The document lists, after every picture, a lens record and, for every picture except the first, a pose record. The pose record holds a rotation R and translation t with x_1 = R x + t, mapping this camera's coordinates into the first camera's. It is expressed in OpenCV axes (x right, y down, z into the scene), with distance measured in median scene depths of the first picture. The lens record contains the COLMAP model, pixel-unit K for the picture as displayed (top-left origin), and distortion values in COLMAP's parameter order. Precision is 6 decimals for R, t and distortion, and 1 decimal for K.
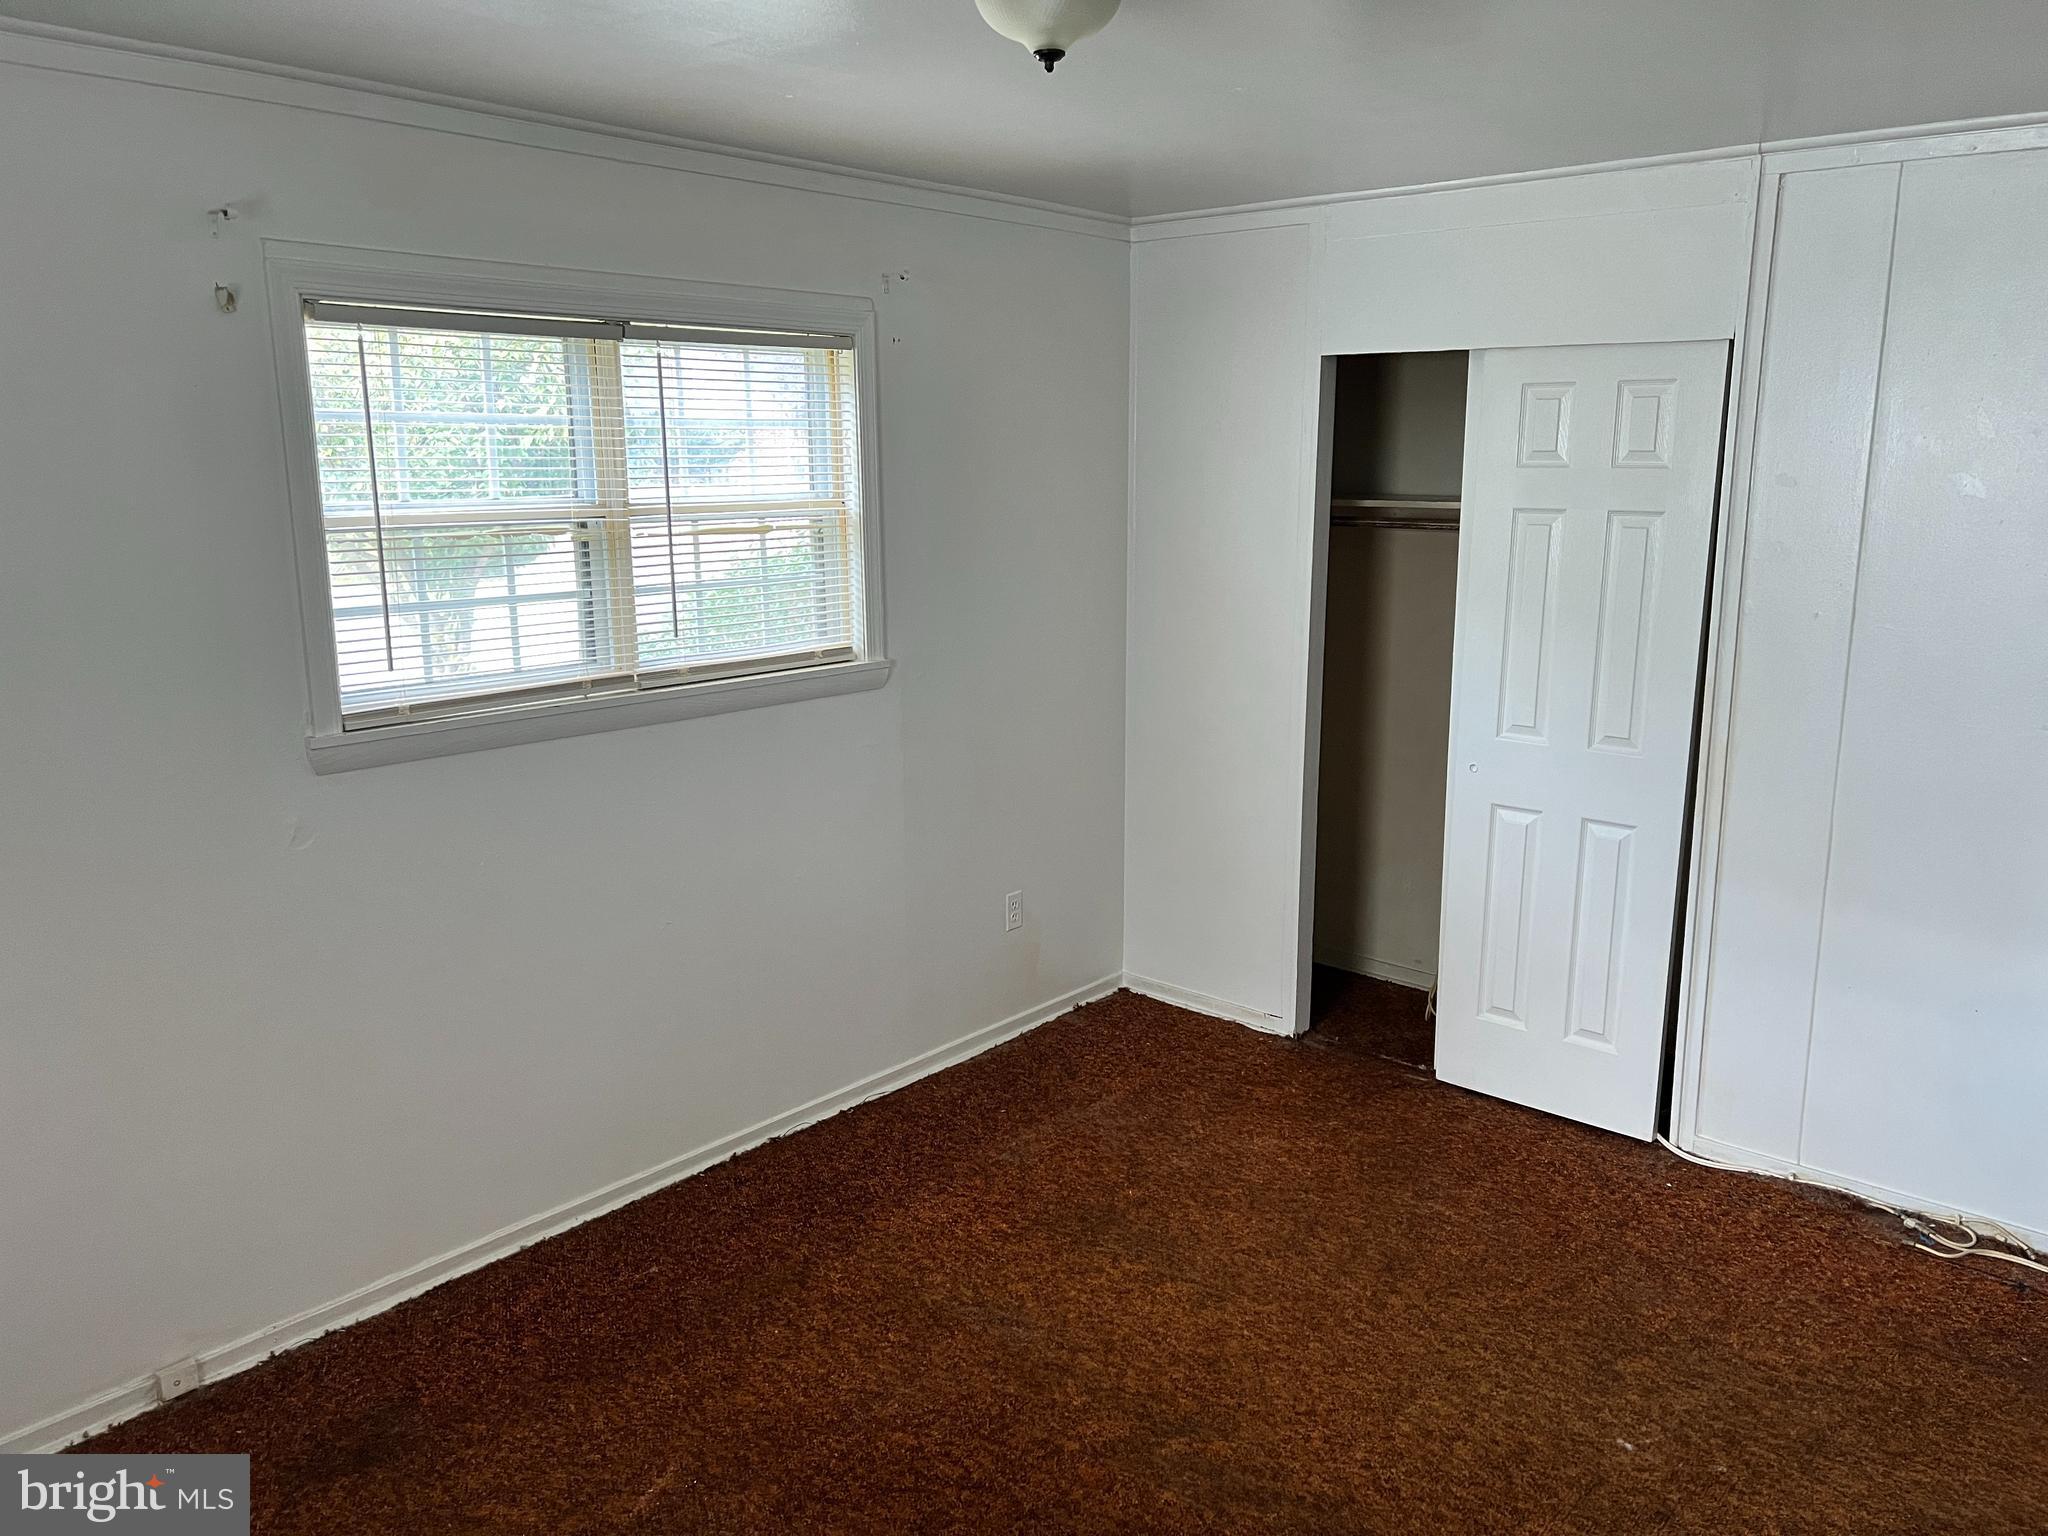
lens RADIAL K [[1531.9, 0, 1050.7], [0, 1531.9, 757.9], [0, 0, 1]] dist [0.056483, -0.062790]
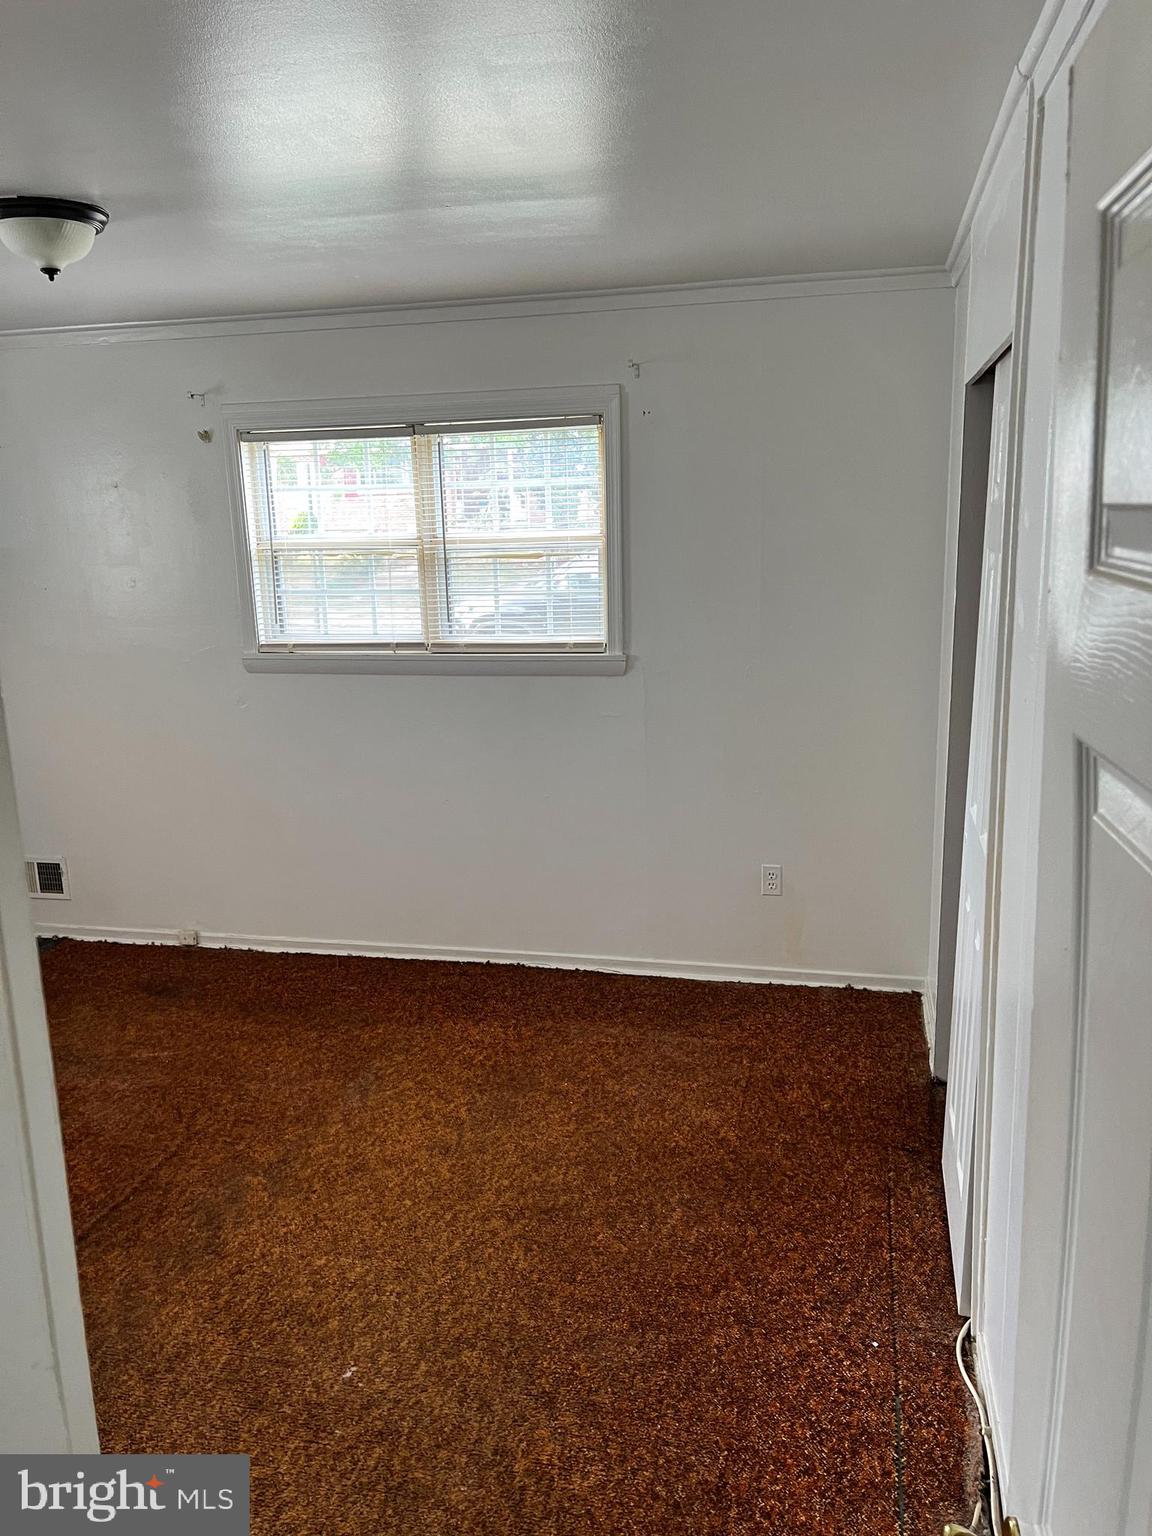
lens RADIAL K [[1149.0, 0, 572.3], [0, 1149.0, 771.6], [0, 0, 1]] dist [0.056483, -0.062790]
pose [[0.465238, 0.186204, -0.865379, 0.888342], [-0.149855, 0.980082, 0.130321, -0.103528], [0.872409, 0.069051, 0.483875, 0.559000]]
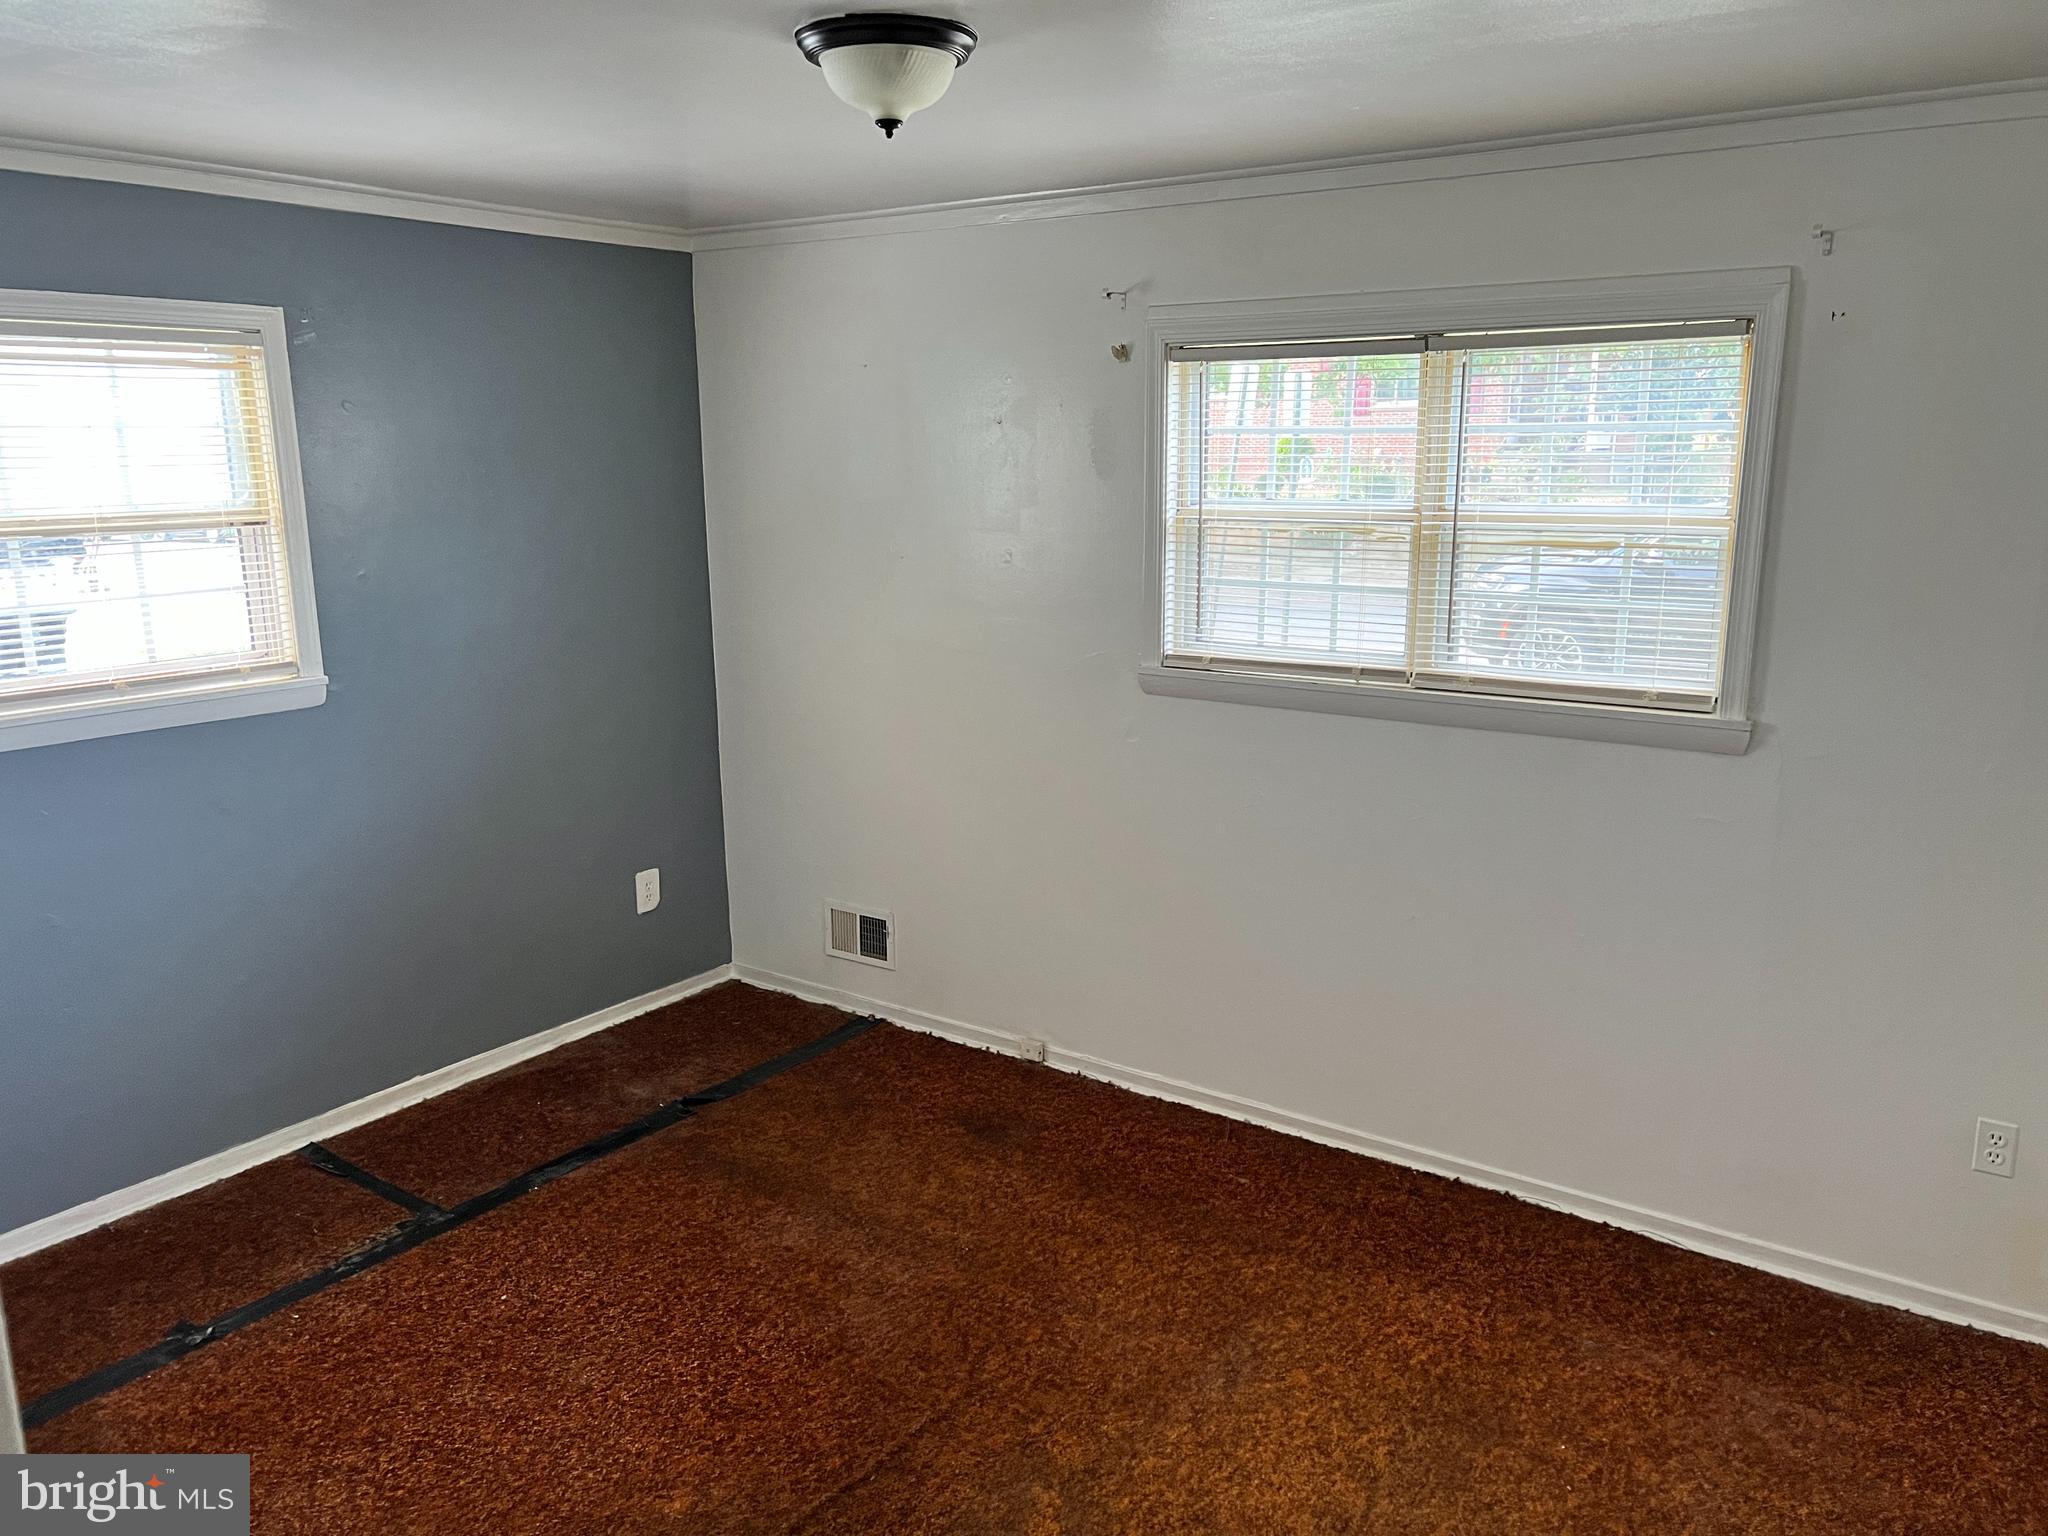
lens RADIAL K [[1531.9, 0, 1046.6], [0, 1531.9, 765.6], [0, 0, 1]] dist [0.056483, -0.062790]
pose [[0.101192, 0.211197, -0.972191, 0.741247], [-0.194544, 0.962542, 0.188851, -0.143890], [0.975660, 0.170024, 0.138489, 0.629314]]
